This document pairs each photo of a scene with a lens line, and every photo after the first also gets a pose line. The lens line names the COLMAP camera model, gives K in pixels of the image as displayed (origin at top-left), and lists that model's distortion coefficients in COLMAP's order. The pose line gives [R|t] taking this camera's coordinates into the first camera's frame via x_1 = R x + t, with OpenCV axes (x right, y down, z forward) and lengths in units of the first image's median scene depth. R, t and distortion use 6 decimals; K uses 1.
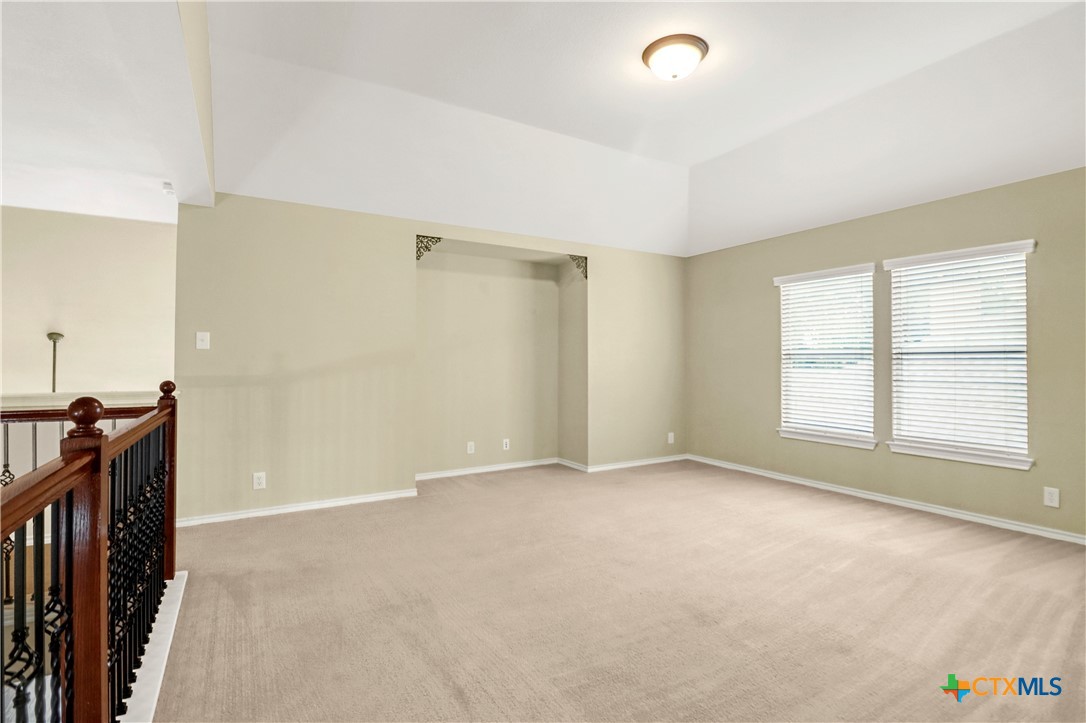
lens RADIAL K [[525.2, 0, 536.3], [0, 525.2, 364.2], [0, 0, 1]] dist [-0.008407, -0.005840]
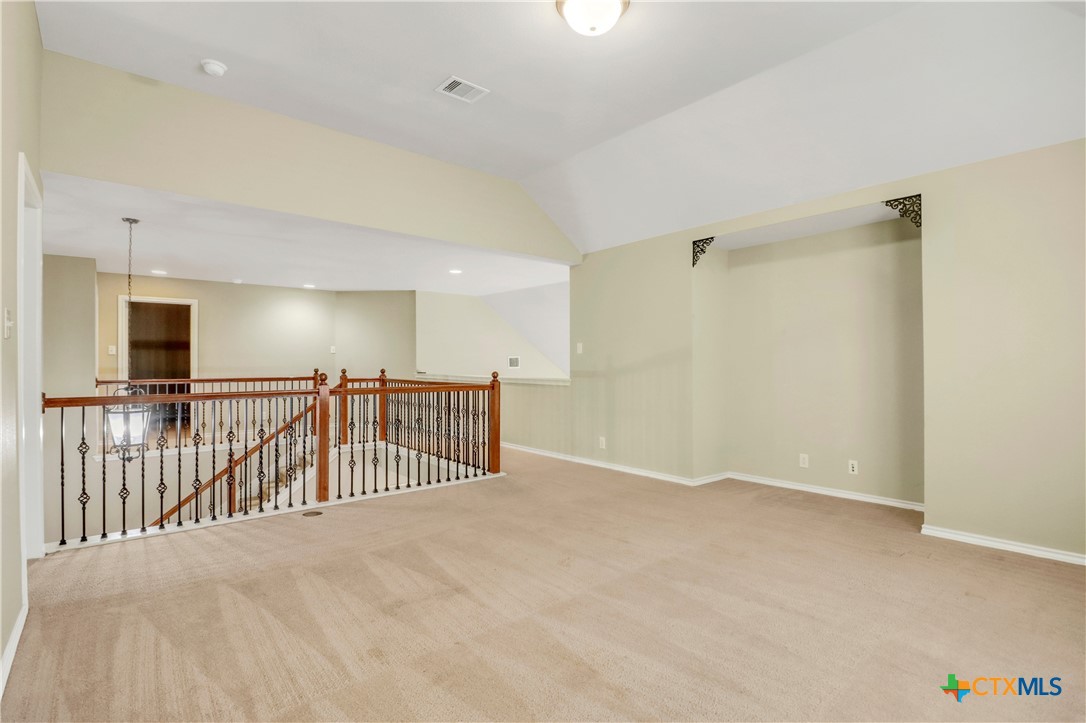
lens RADIAL K [[525.2, 0, 544.9], [0, 525.2, 356.2], [0, 0, 1]] dist [-0.008407, -0.005840]
pose [[0.142780, -0.011632, -0.989686, 0.790176], [0.003435, 0.999931, -0.011256, -0.002631], [0.989748, -0.001793, 0.142810, 0.556506]]
